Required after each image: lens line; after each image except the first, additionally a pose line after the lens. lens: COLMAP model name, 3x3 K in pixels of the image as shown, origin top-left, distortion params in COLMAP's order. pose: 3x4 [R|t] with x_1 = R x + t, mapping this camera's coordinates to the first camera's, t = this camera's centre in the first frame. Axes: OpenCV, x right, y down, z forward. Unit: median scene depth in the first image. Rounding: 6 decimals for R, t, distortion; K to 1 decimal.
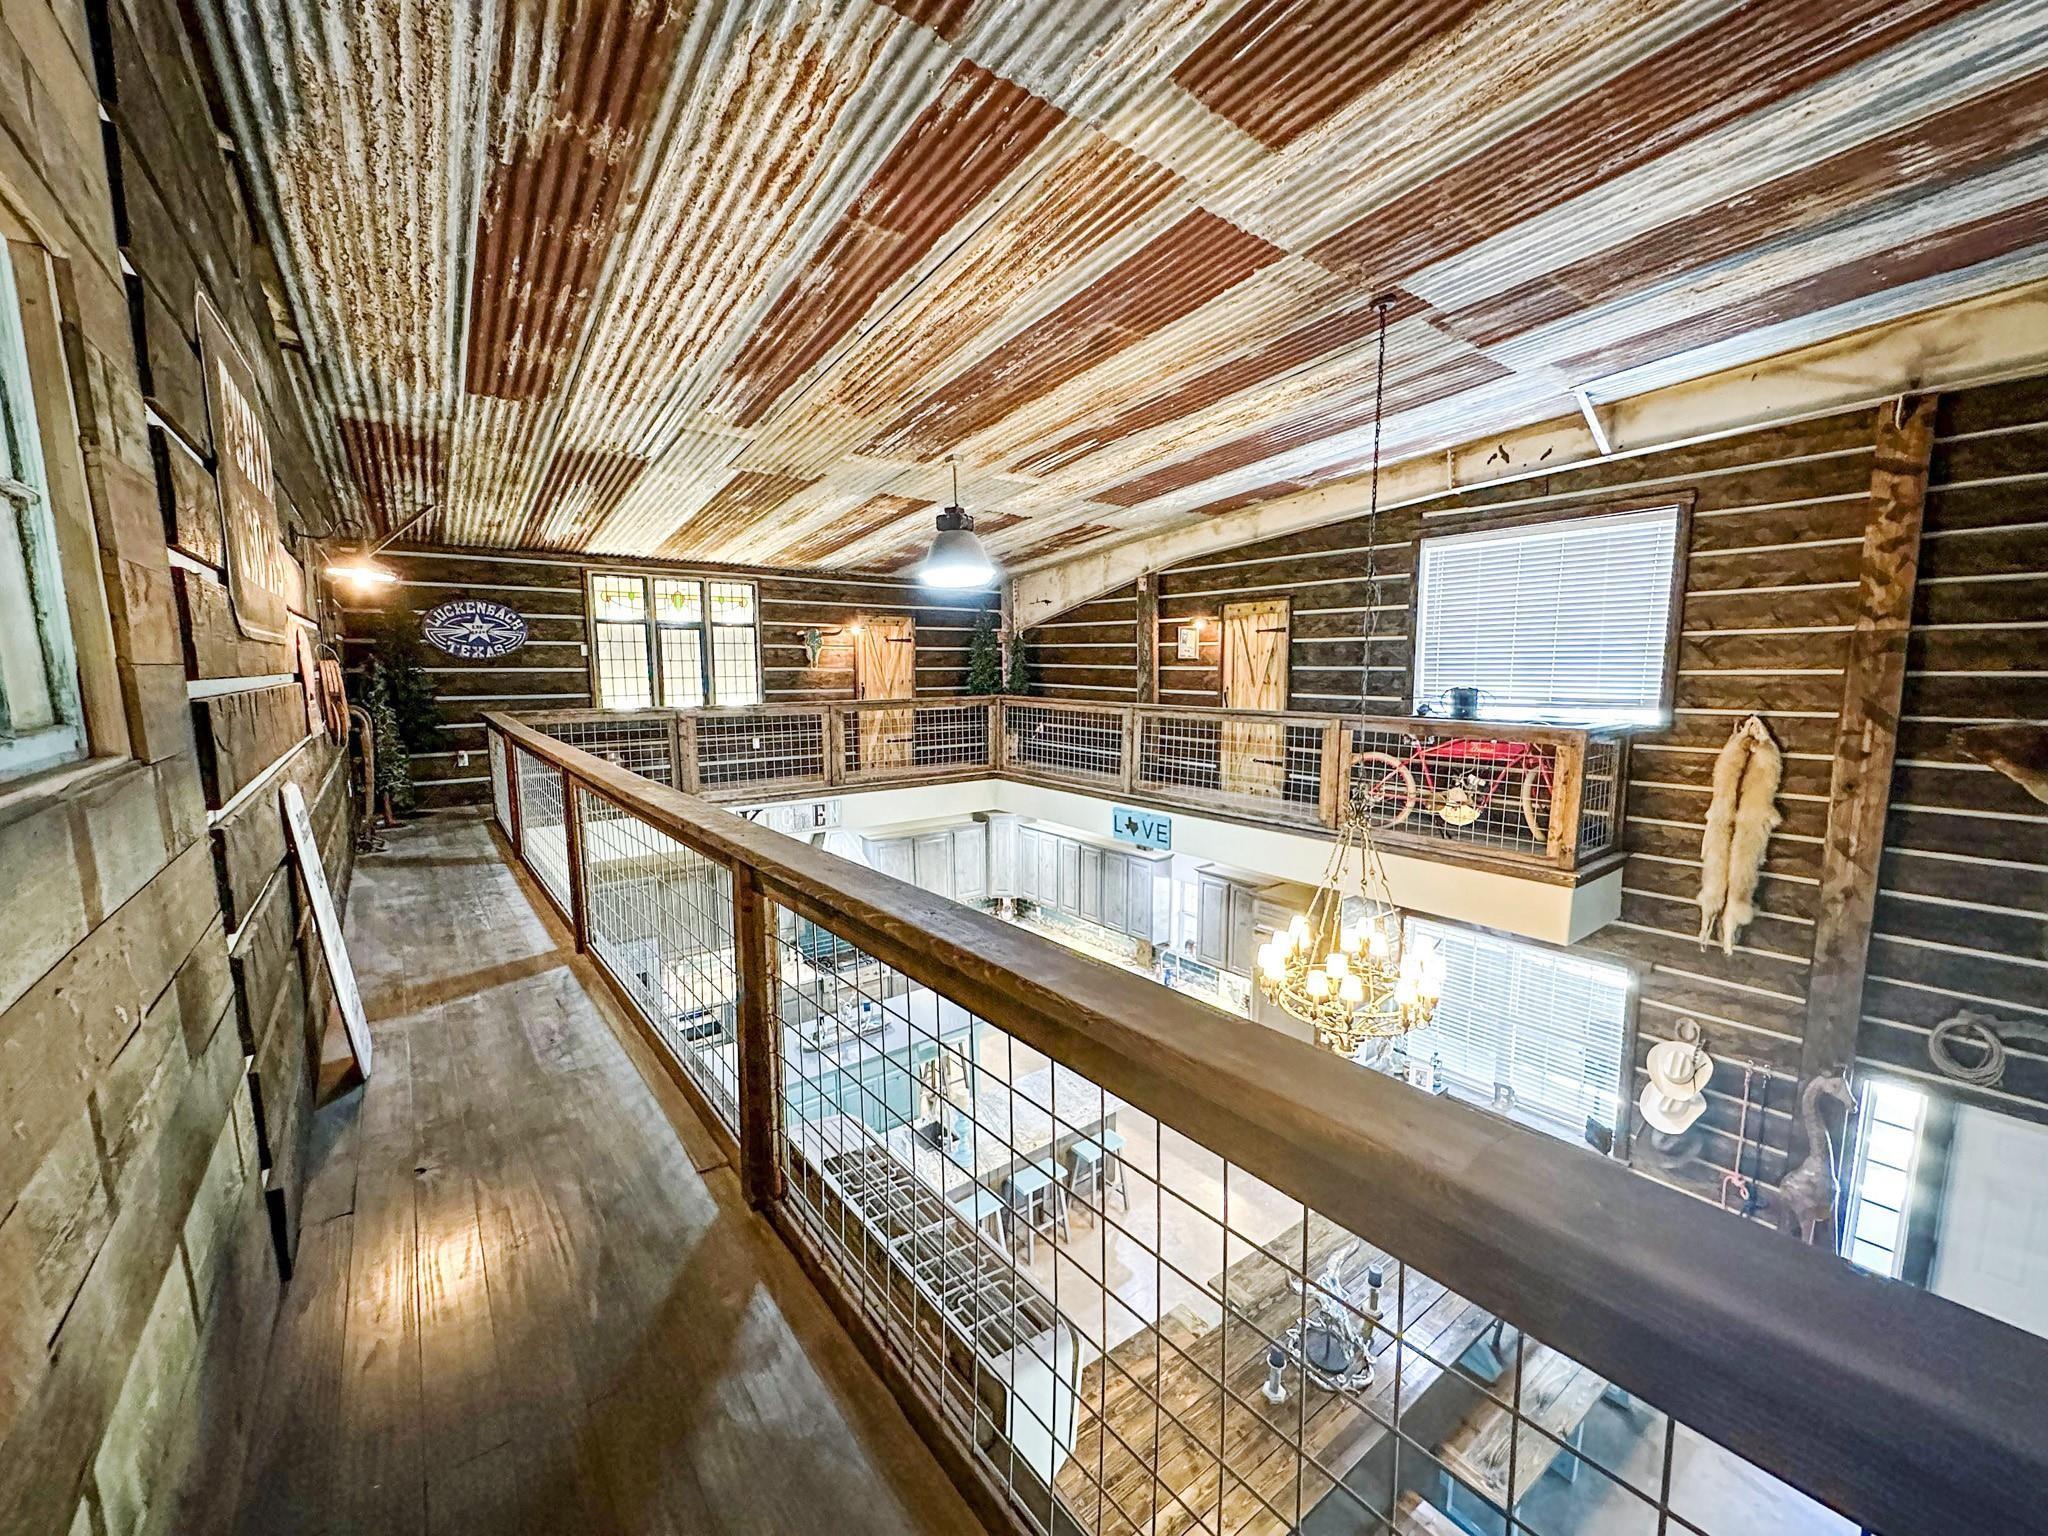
lens RADIAL K [[829.1, 0, 1024.4], [0, 829.1, 773.0], [0, 0, 1]] dist [0.000149, 0.000043]
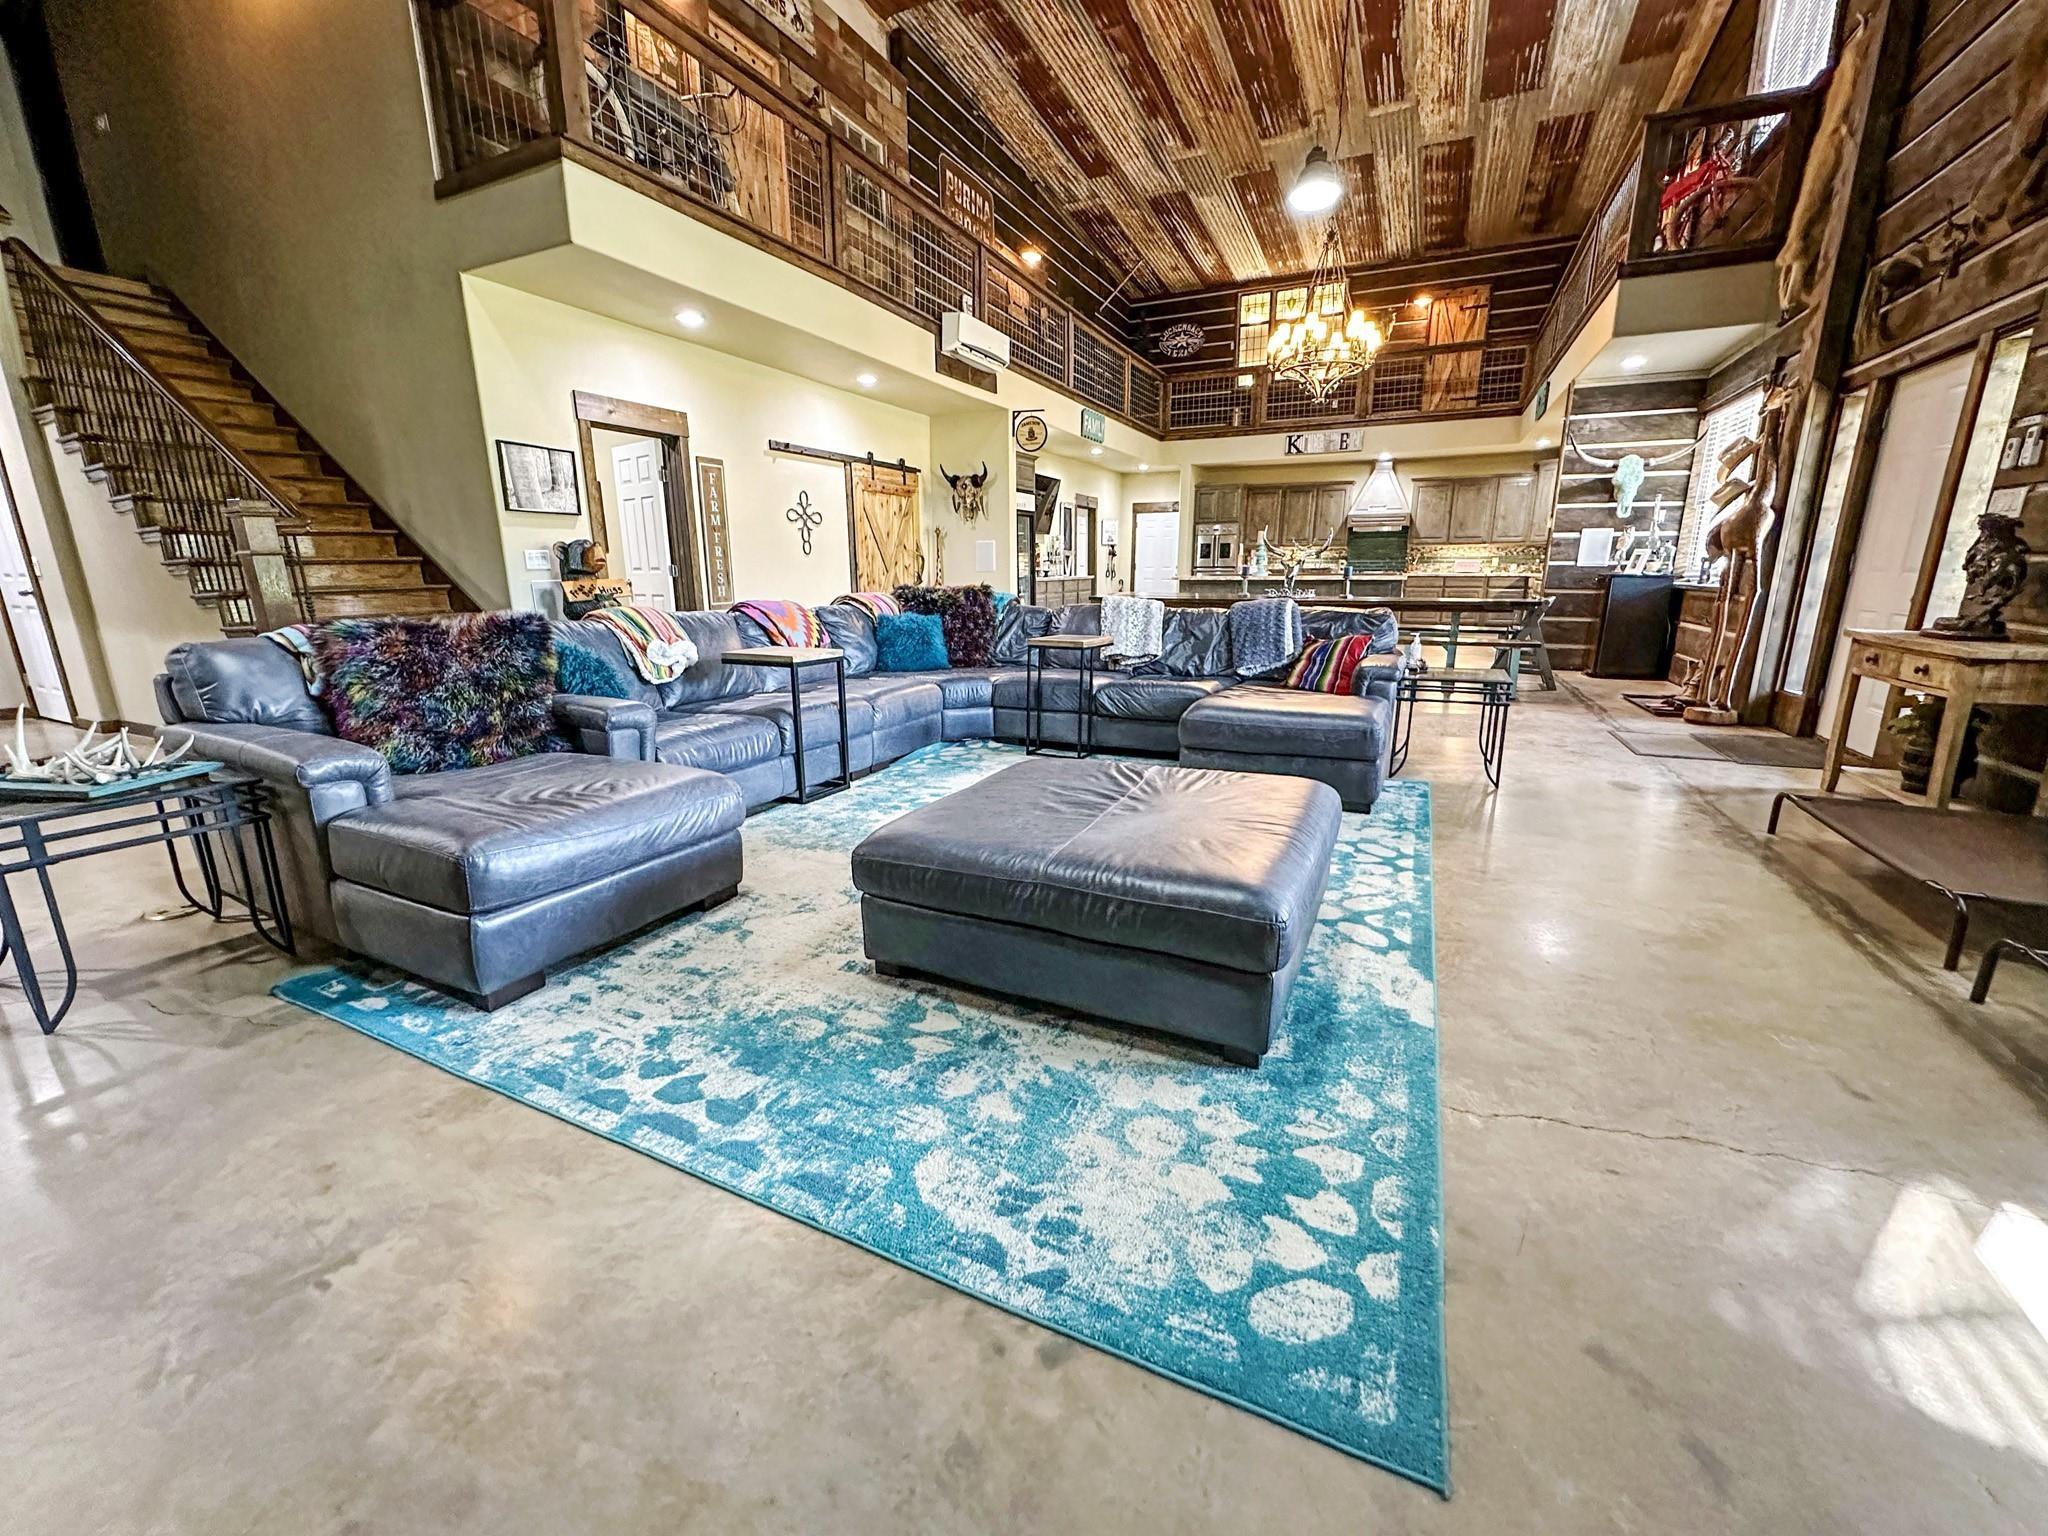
lens RADIAL K [[829.1, 0, 1022.3], [0, 829.1, 765.9], [0, 0, 1]] dist [0.000149, 0.000043]
pose [[0.456473, 0.209820, -0.864644, 0.963630], [-0.112476, 0.977608, 0.177853, 0.460391], [0.882599, 0.016067, 0.469851, -0.162787]]
